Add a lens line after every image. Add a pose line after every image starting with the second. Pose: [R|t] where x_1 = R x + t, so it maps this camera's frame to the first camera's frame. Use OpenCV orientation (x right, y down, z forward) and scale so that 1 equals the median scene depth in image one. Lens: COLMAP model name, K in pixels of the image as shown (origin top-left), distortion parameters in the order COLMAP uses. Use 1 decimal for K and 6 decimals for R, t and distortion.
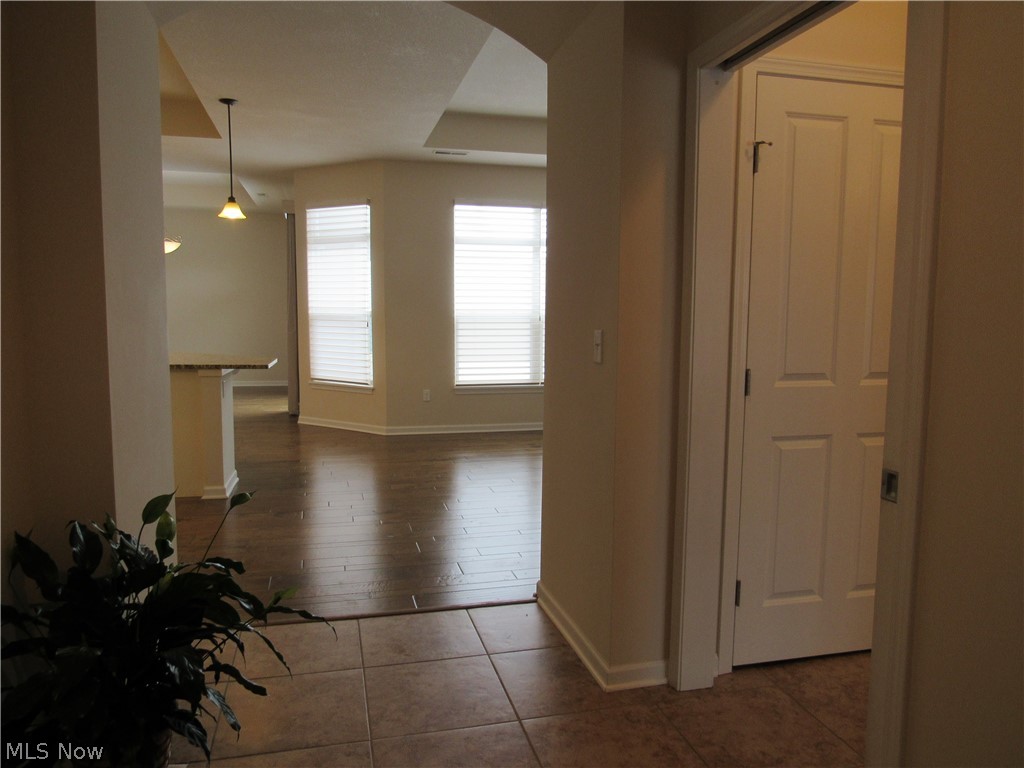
lens RADIAL K [[735.9, 0, 512.8], [0, 735.9, 383.9], [0, 0, 1]] dist [-0.020550, 0.005858]
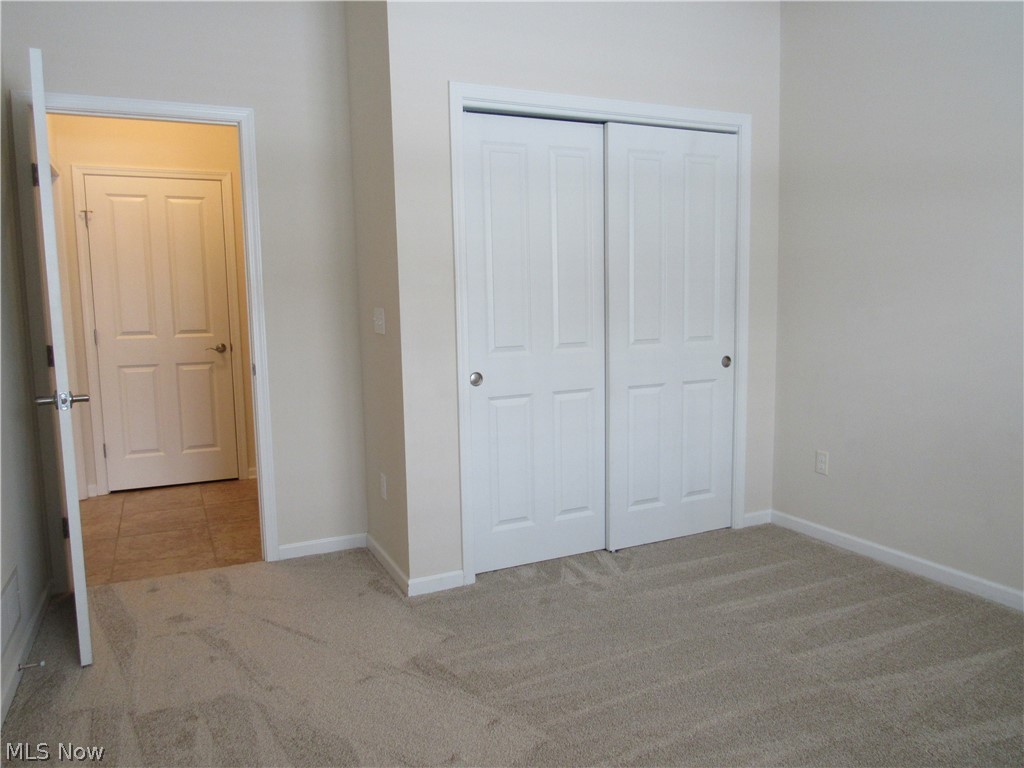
lens RADIAL K [[735.9, 0, 510.3], [0, 735.9, 385.1], [0, 0, 1]] dist [-0.020550, 0.005858]
pose [[0.983867, -0.045775, 0.172948, 1.024964], [0.042481, 0.998839, 0.022699, 0.122360], [-0.173787, -0.014986, 0.984669, -1.025263]]
